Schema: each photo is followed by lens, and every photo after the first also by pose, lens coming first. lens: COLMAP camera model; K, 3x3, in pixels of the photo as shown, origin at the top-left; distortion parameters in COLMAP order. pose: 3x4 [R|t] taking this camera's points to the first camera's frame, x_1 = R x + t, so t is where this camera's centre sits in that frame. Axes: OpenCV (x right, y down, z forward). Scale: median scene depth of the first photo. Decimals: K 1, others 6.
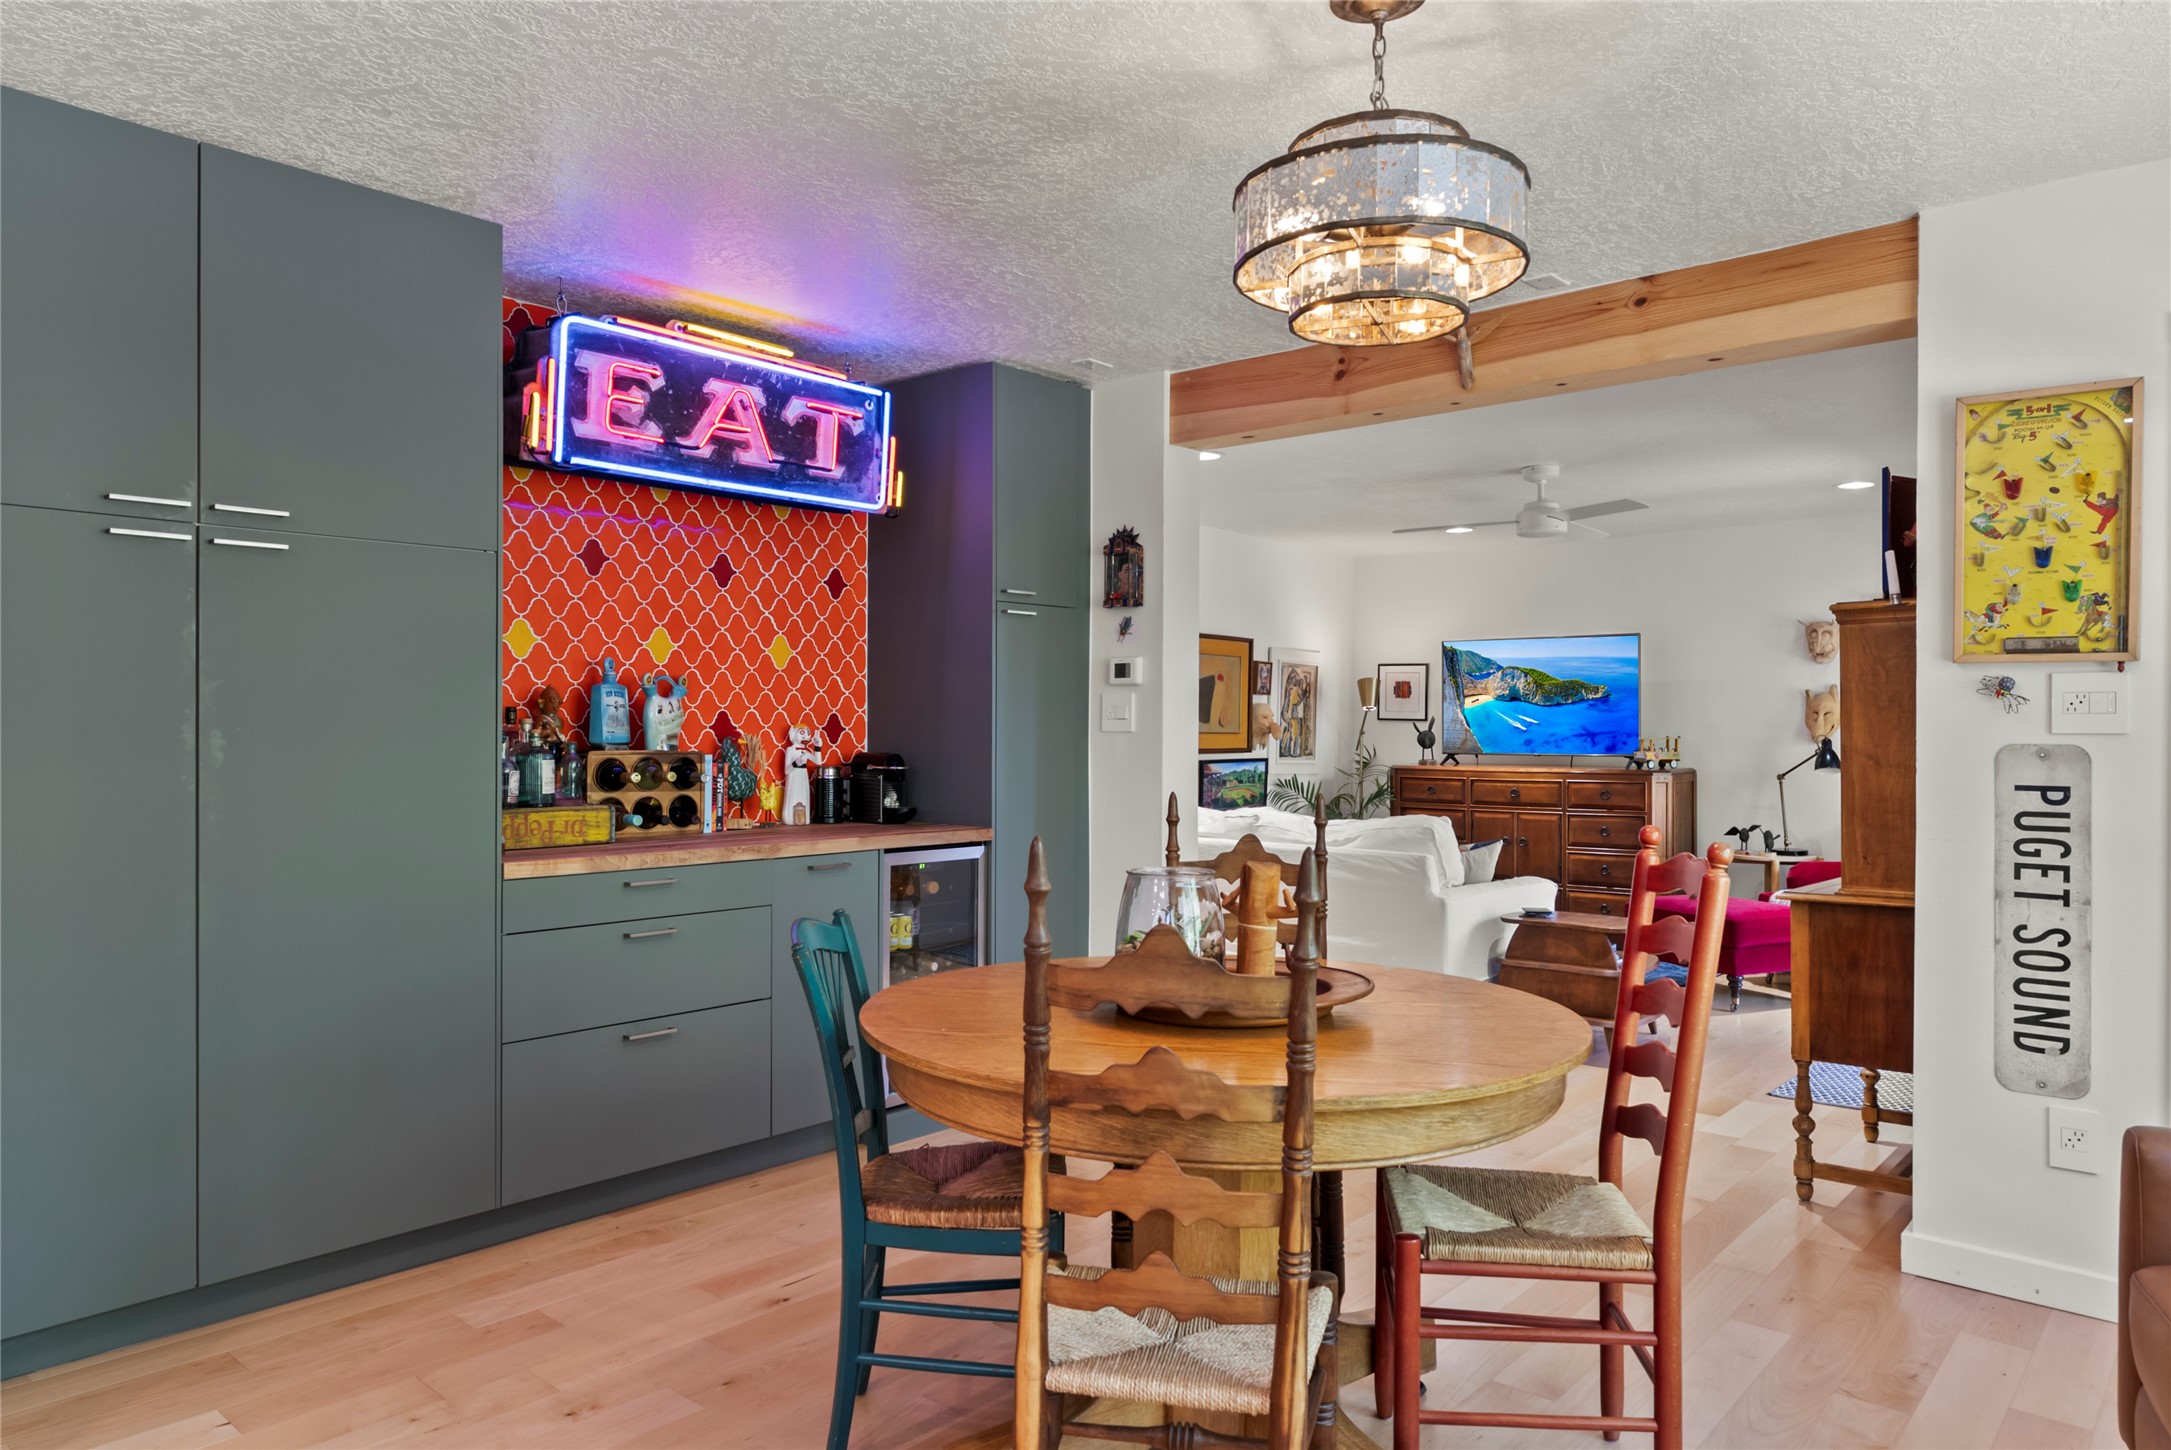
lens RADIAL K [[1401.7, 0, 1080.1], [0, 1401.7, 732.3], [0, 0, 1]] dist [-0.008212, 0.004800]
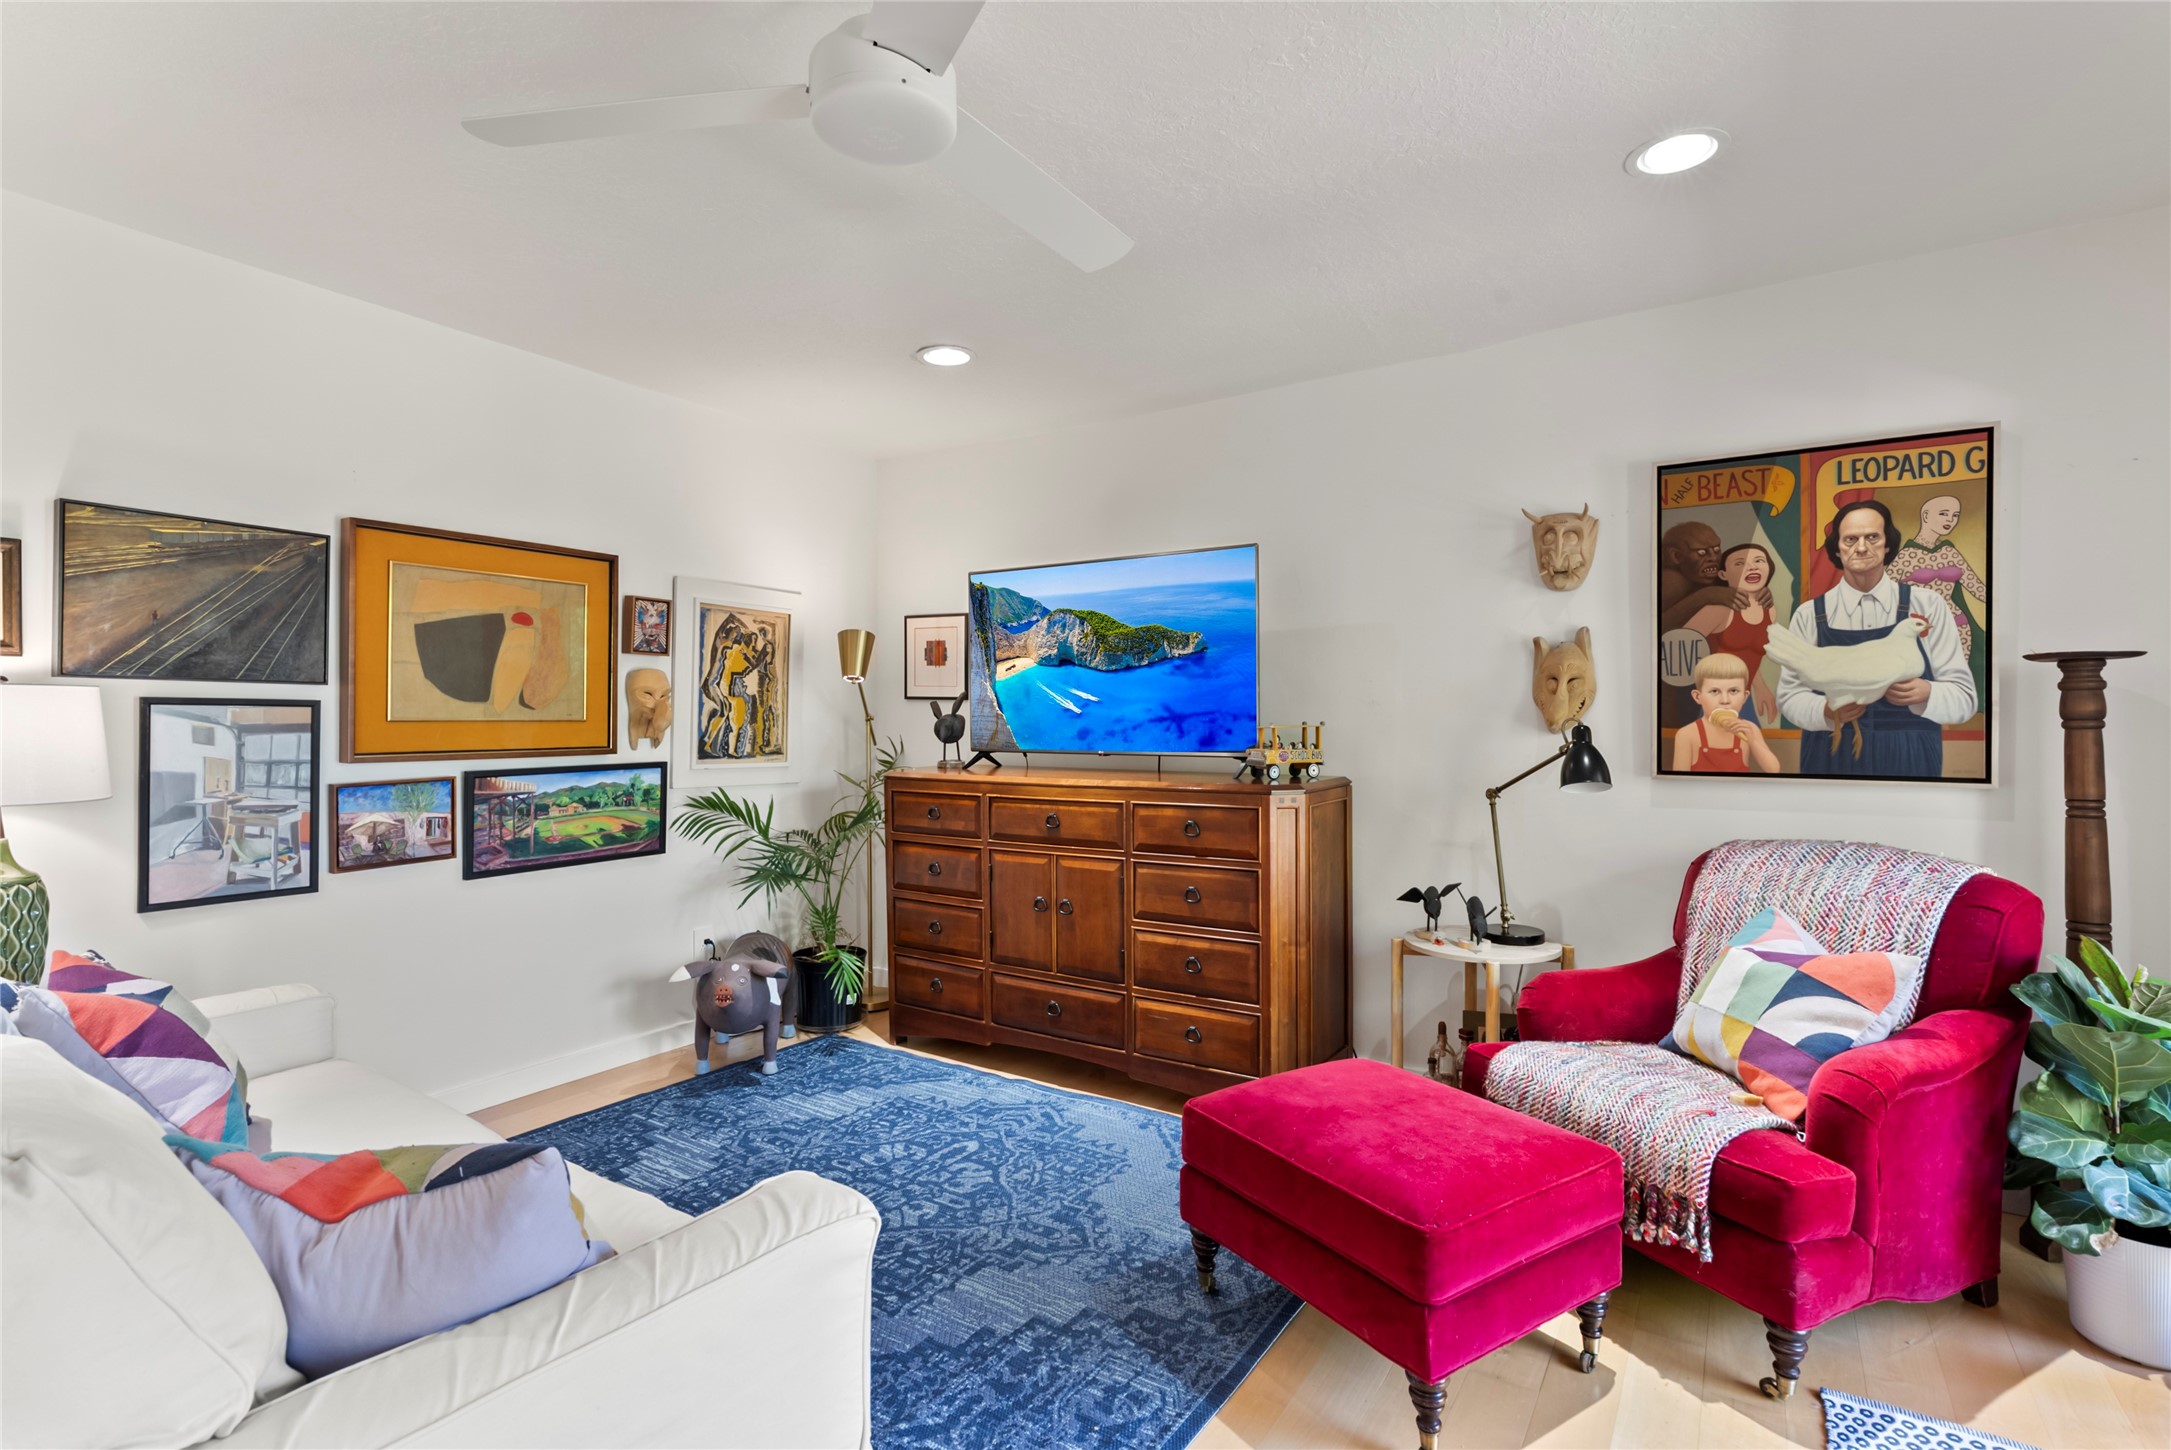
lens RADIAL K [[1030.4, 0, 1092.2], [0, 1030.4, 719.8], [0, 0, 1]] dist [-0.006188, 0.002520]
pose [[0.989796, -0.005259, 0.142398, 0.455253], [0.005082, 0.999986, 0.001607, 0.001386], [-0.142404, -0.000867, 0.989808, 0.988051]]
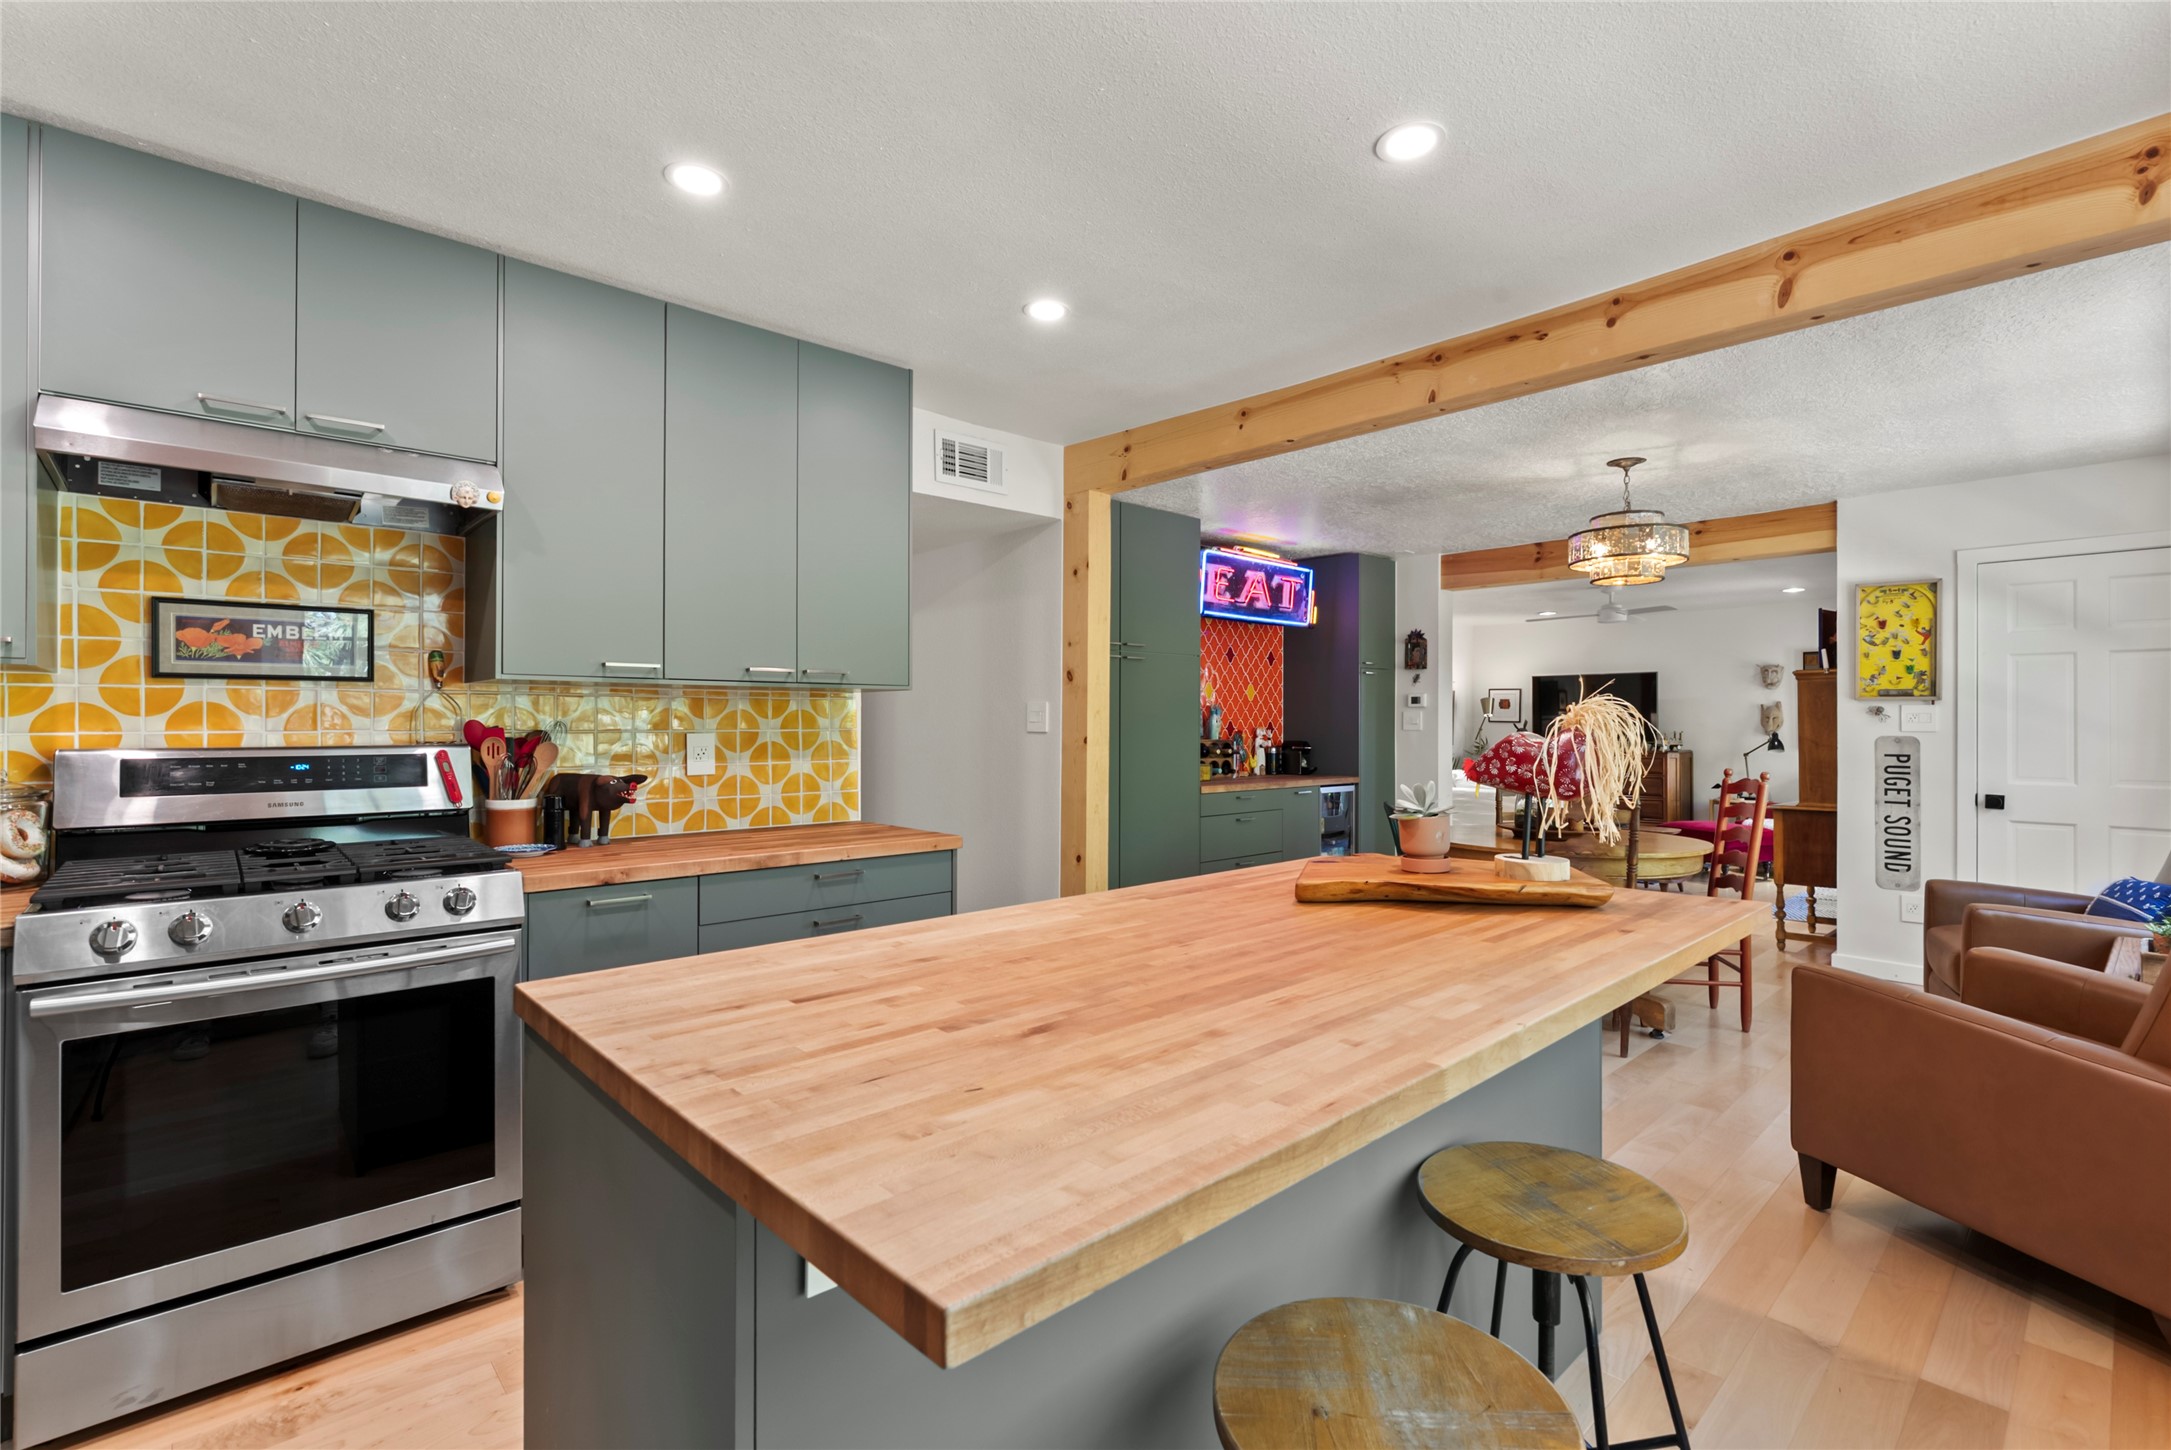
lens RADIAL K [[990.7, 0, 1083.0], [0, 990.7, 722.9], [0, 0, 1]] dist [-0.005019, 0.002175]
pose [[0.994773, -0.002655, -0.102077, -0.301915], [0.002133, 0.999984, -0.005227, -0.004548], [0.102089, 0.004981, 0.994763, -0.476820]]
